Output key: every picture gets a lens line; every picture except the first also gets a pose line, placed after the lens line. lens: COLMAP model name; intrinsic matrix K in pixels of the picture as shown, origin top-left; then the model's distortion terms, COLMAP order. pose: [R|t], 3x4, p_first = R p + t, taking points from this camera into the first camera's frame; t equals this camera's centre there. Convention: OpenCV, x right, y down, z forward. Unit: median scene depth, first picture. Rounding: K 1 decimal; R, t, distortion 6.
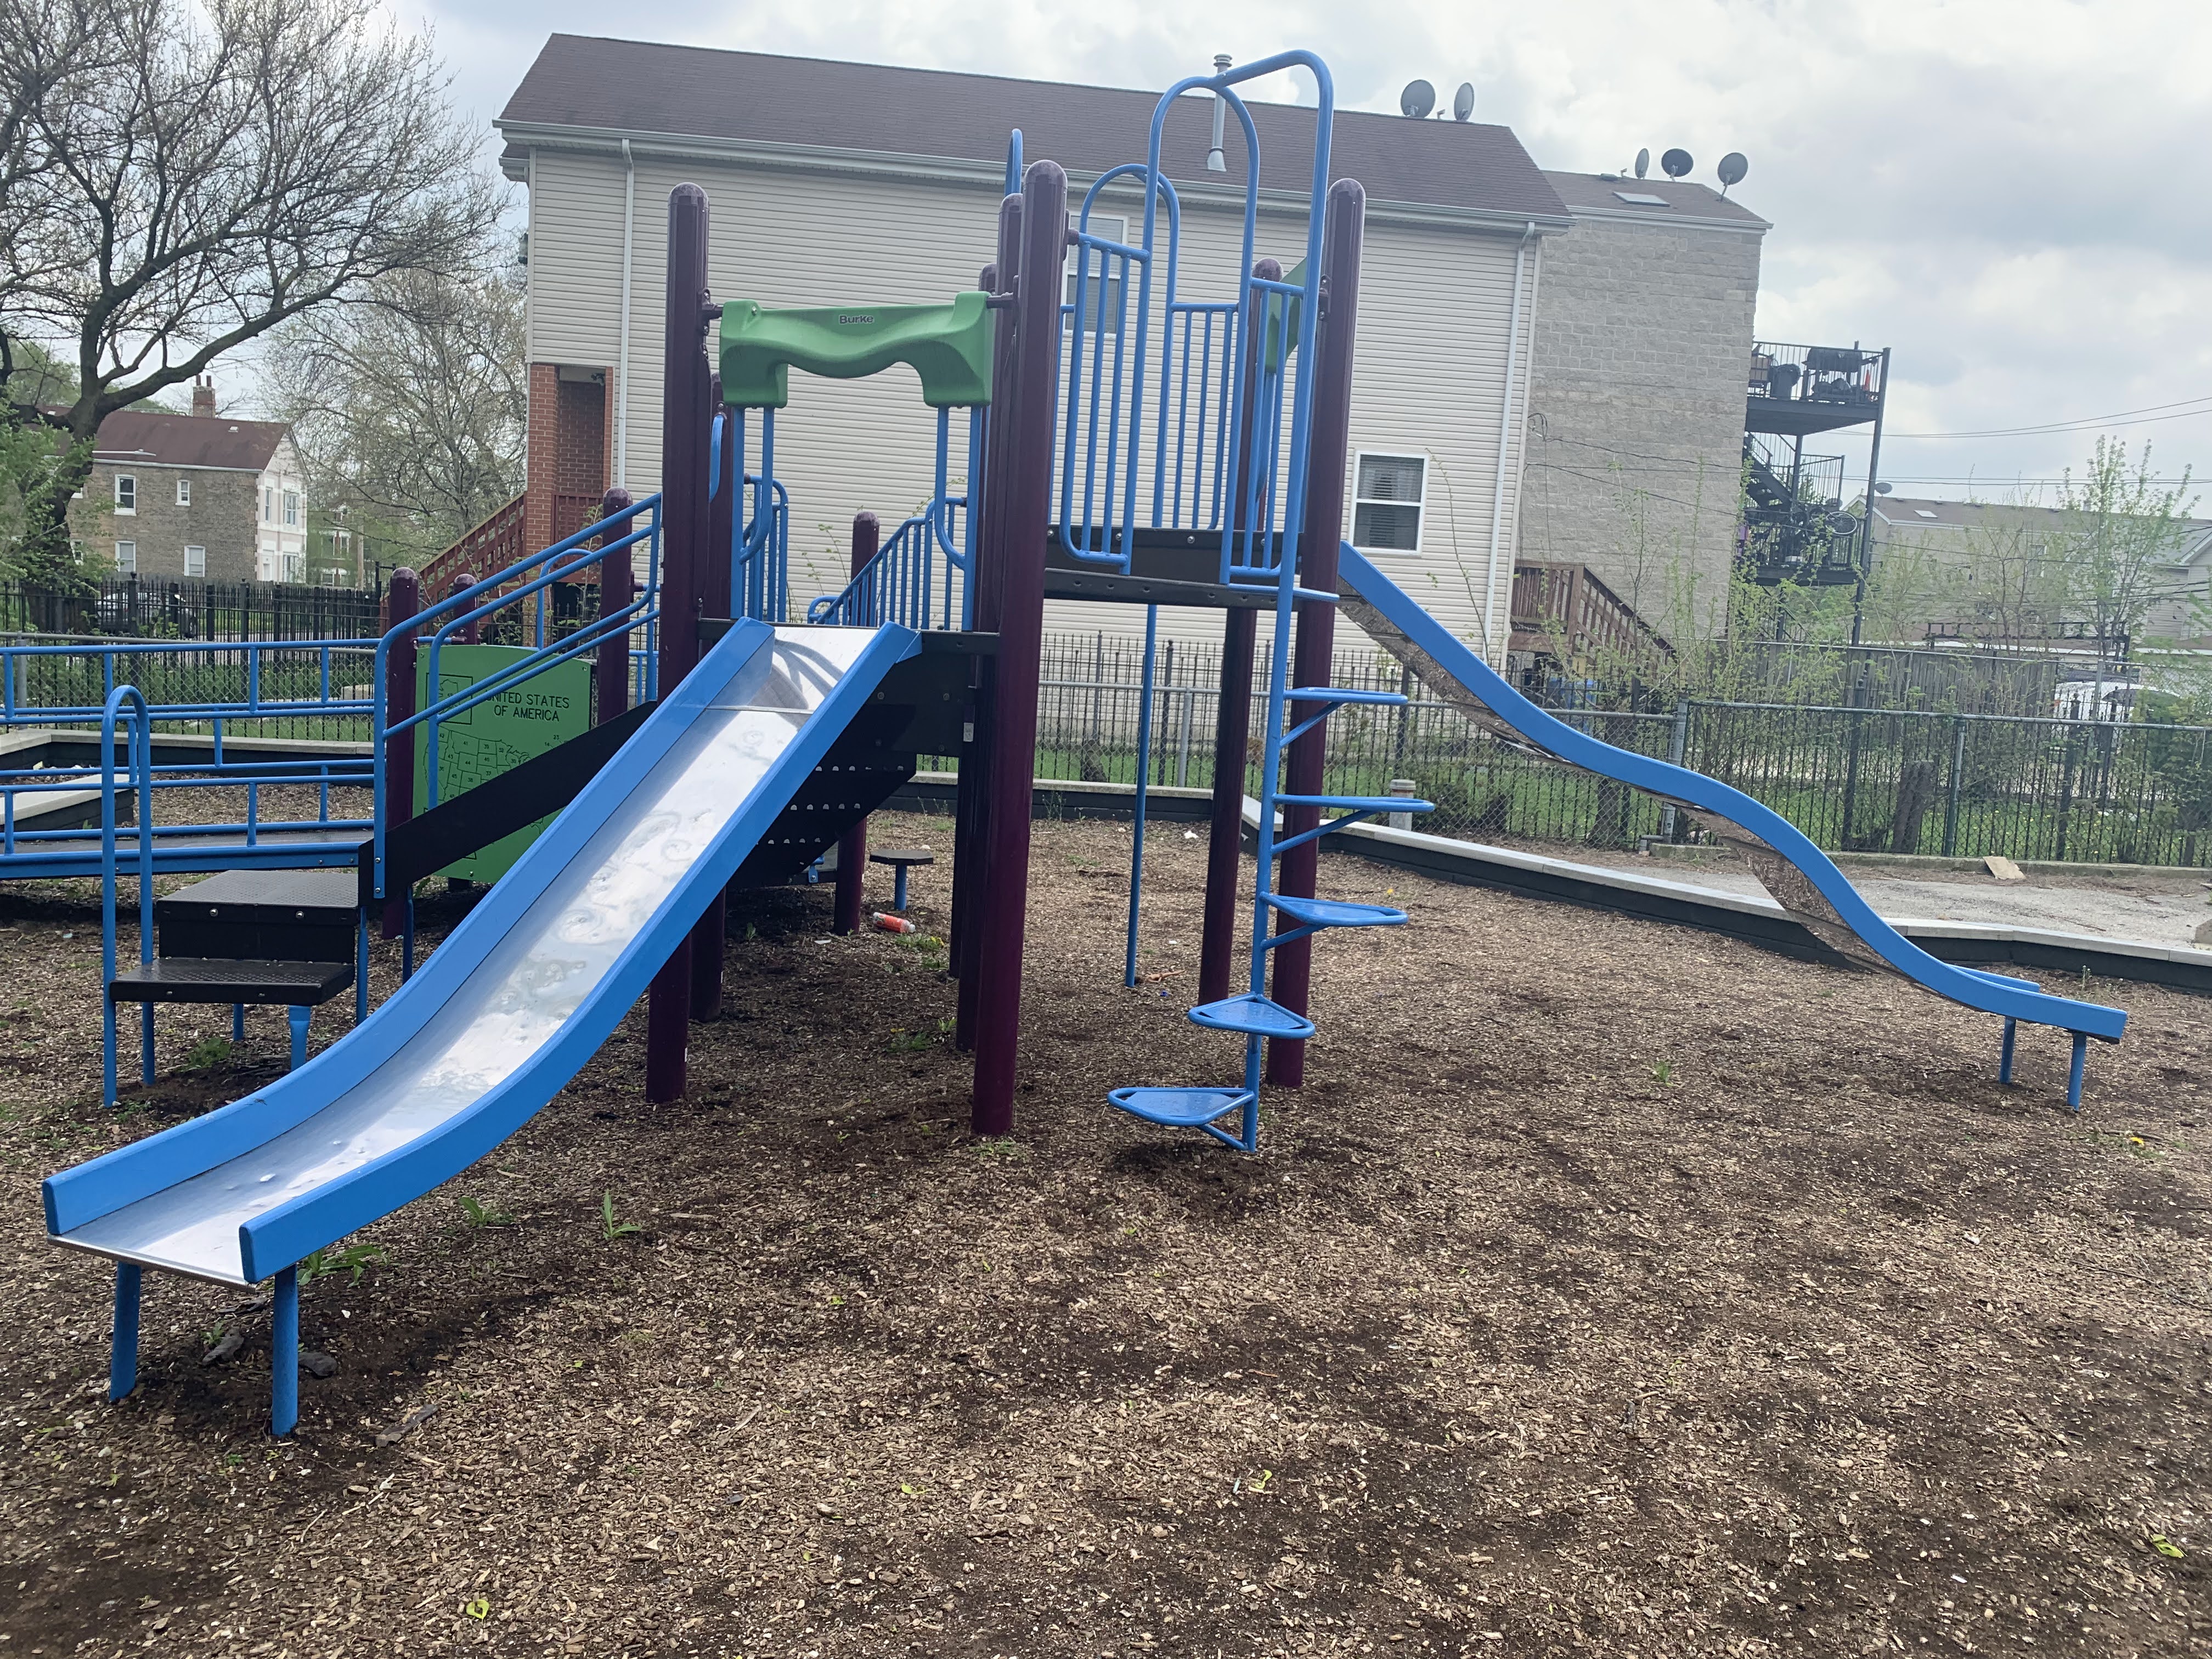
lens RADIAL K [[1732.9, 0, 1106.0], [0, 1732.9, 829.5], [0, 0, 1]] dist [-0.014611, -0.004438]
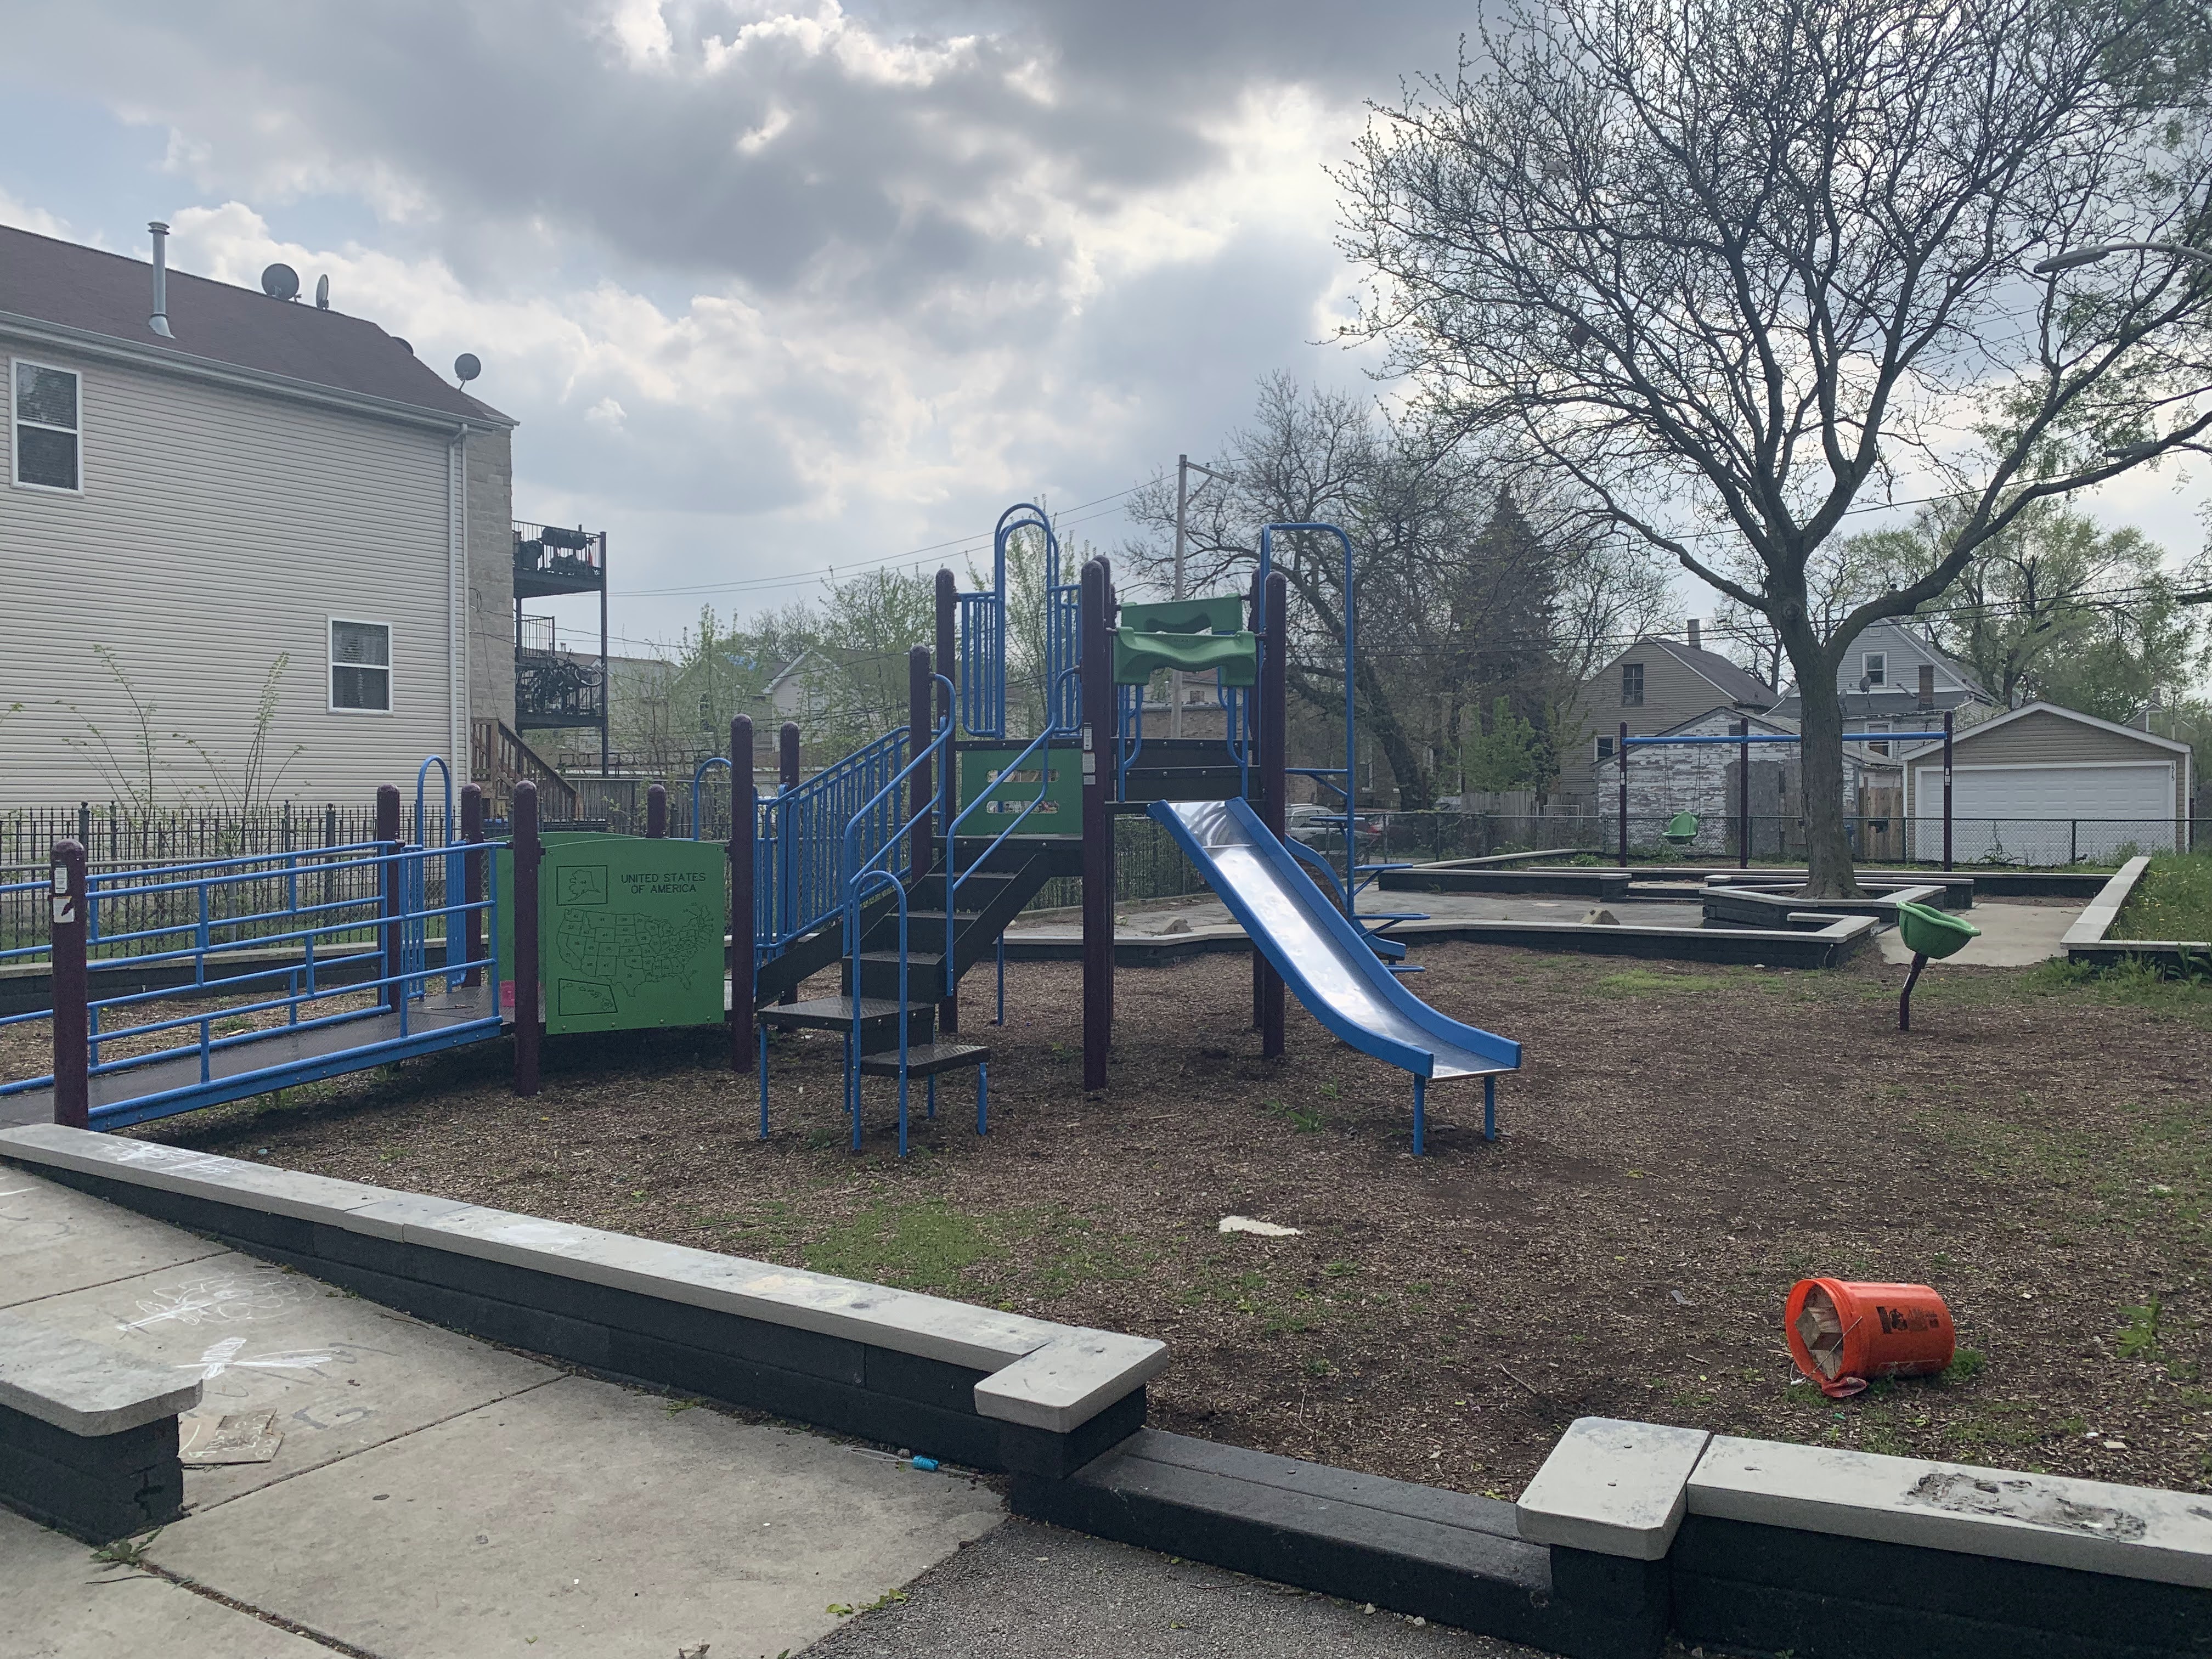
lens RADIAL K [[1732.9, 0, 1106.0], [0, 1732.9, 829.5], [0, 0, 1]] dist [-0.014611, -0.004438]
pose [[0.614154, -0.075804, 0.785537, -0.297918], [0.133477, 0.991013, -0.008724, -0.014397], [-0.777817, 0.110210, 0.618753, -0.000698]]
